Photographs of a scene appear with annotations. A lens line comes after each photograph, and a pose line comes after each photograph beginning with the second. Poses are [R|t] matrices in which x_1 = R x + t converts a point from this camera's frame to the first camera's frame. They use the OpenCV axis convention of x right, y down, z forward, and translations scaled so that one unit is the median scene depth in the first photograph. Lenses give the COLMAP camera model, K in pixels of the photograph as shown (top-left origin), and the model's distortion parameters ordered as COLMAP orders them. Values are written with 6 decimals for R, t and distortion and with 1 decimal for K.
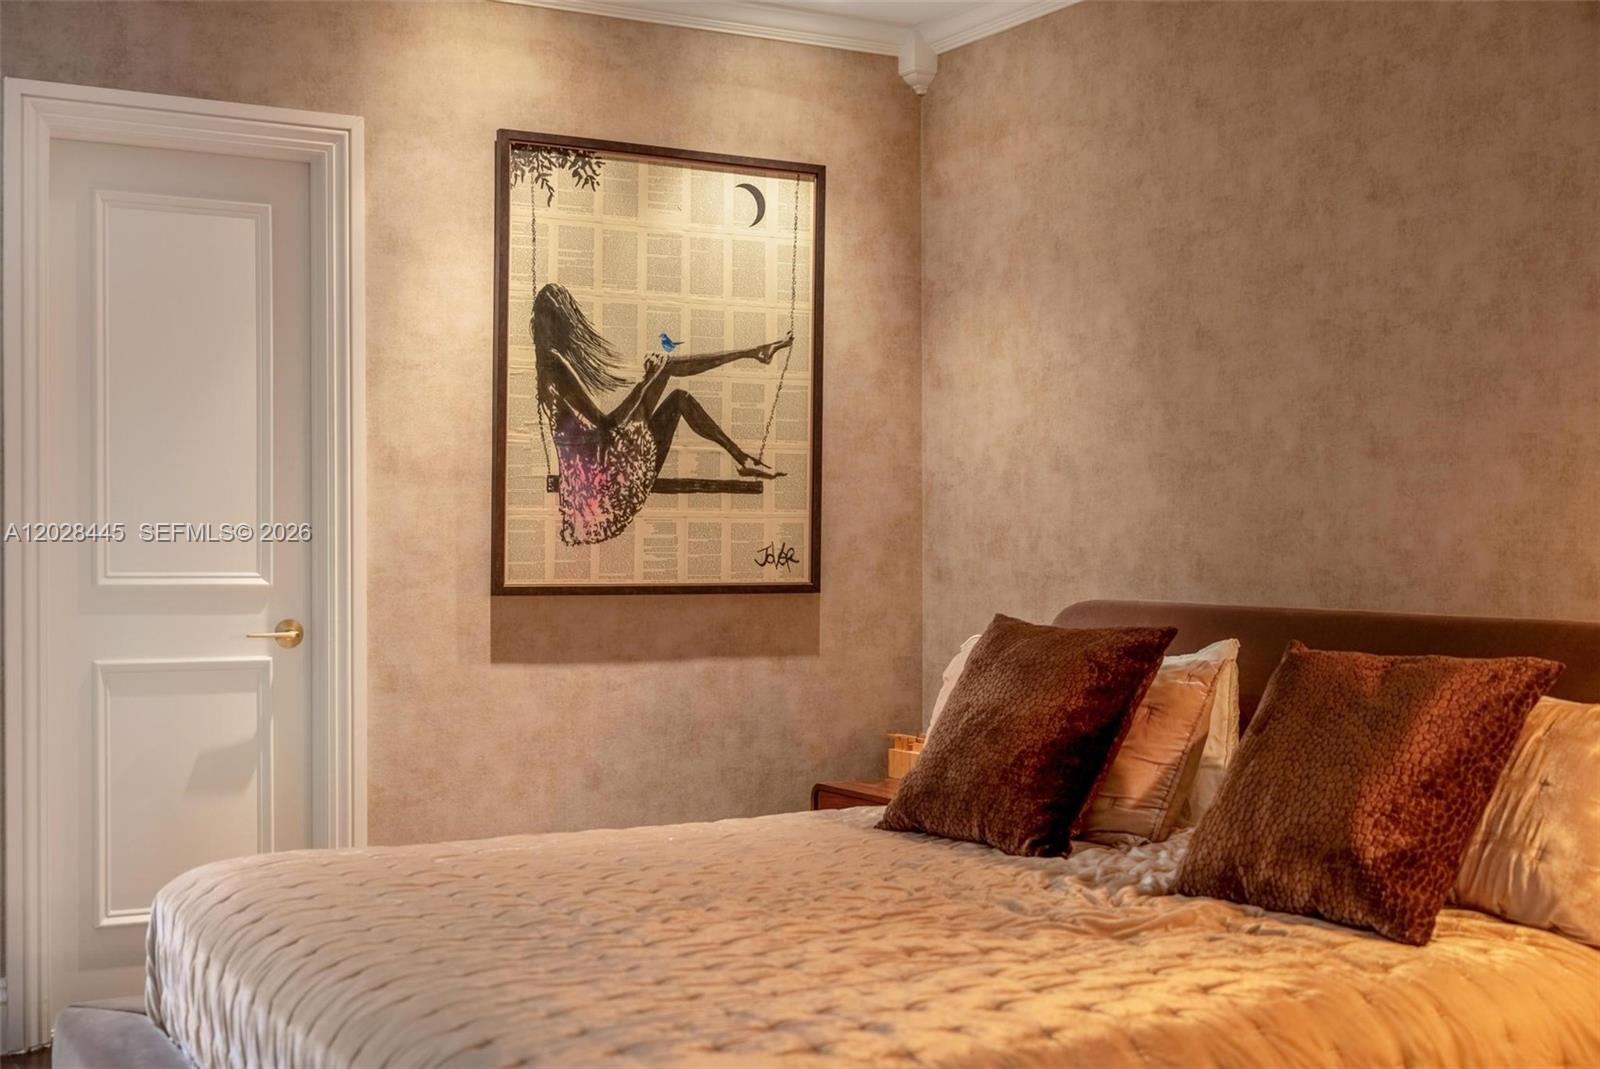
lens RADIAL K [[1945.6, 0, 801.6], [0, 1945.6, 526.9], [0, 0, 1]] dist [0.001923, 0.000000]
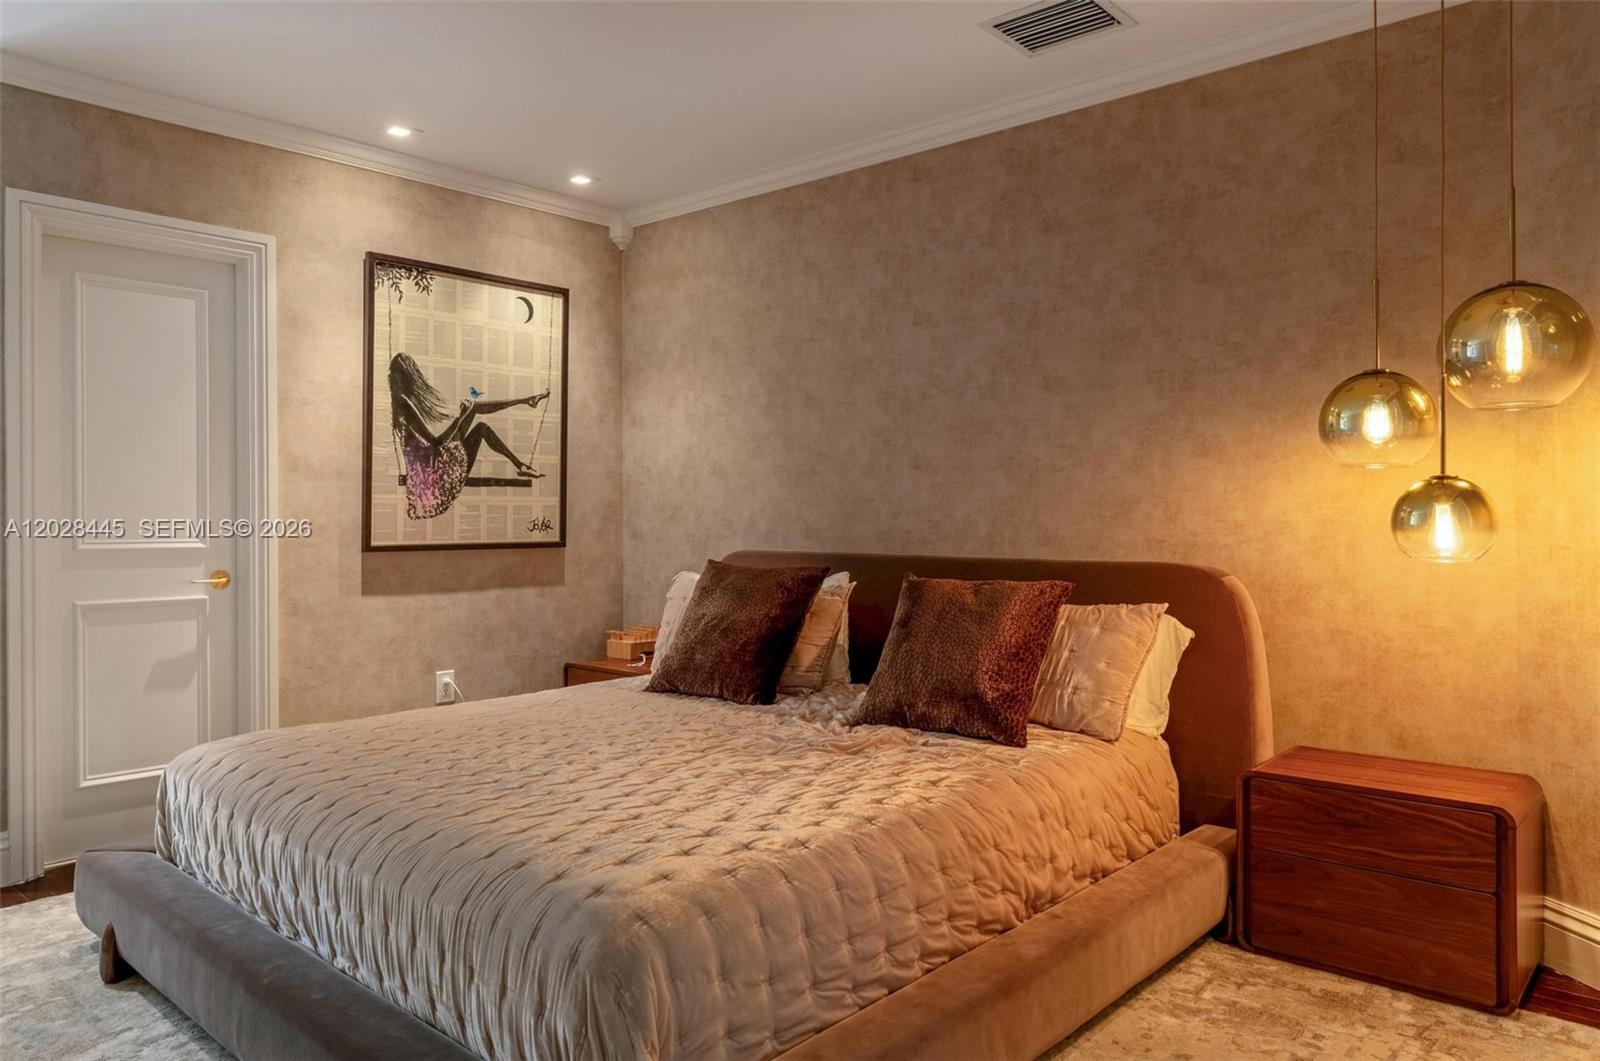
lens RADIAL K [[1083.2, 0, 814.5], [0, 1083.2, 505.9], [0, 0, 1]] dist [0.008221, -0.007561]
pose [[0.950200, -0.000898, 0.311639, -0.090432], [0.000800, 1.000000, 0.000443, -0.001664], [-0.311639, -0.000172, 0.950200, 0.069610]]
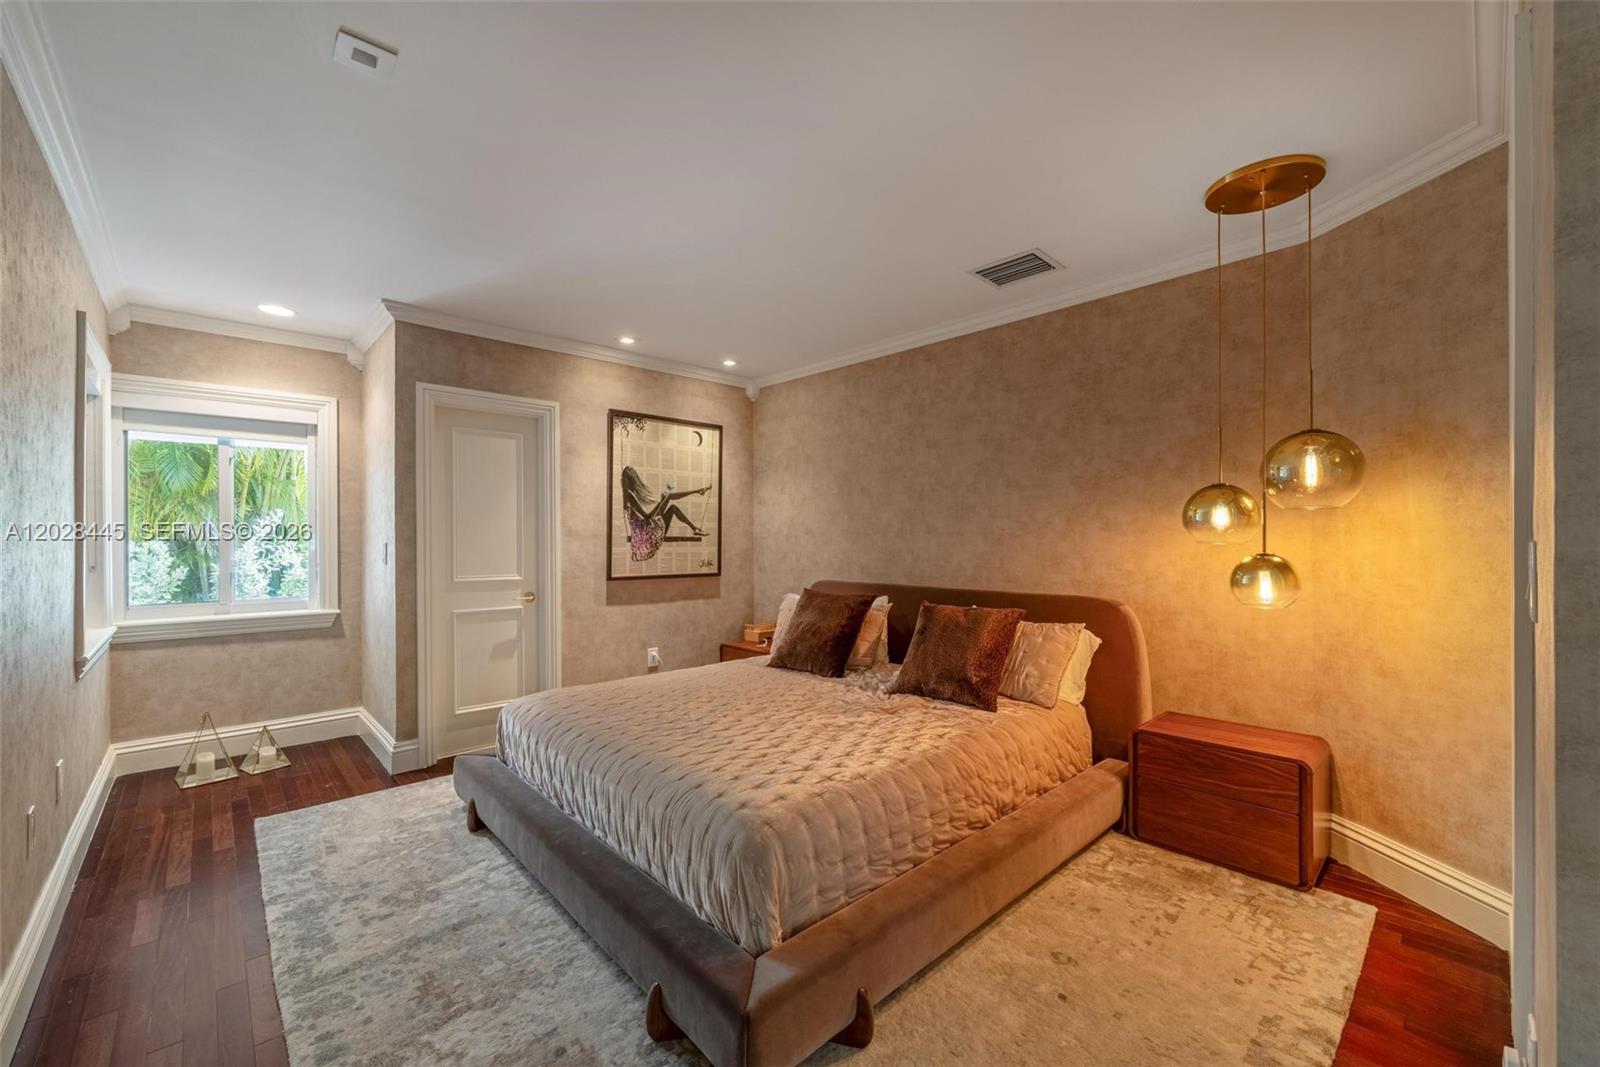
lens RADIAL K [[641.9, 0, 805.5], [0, 641.9, 540.7], [0, 0, 1]] dist [-0.001969, 0.000166]
pose [[0.974882, -0.002196, 0.222711, -0.092886], [0.001583, 0.999994, 0.002930, -0.023808], [-0.222716, -0.002503, 0.974880, 0.070053]]
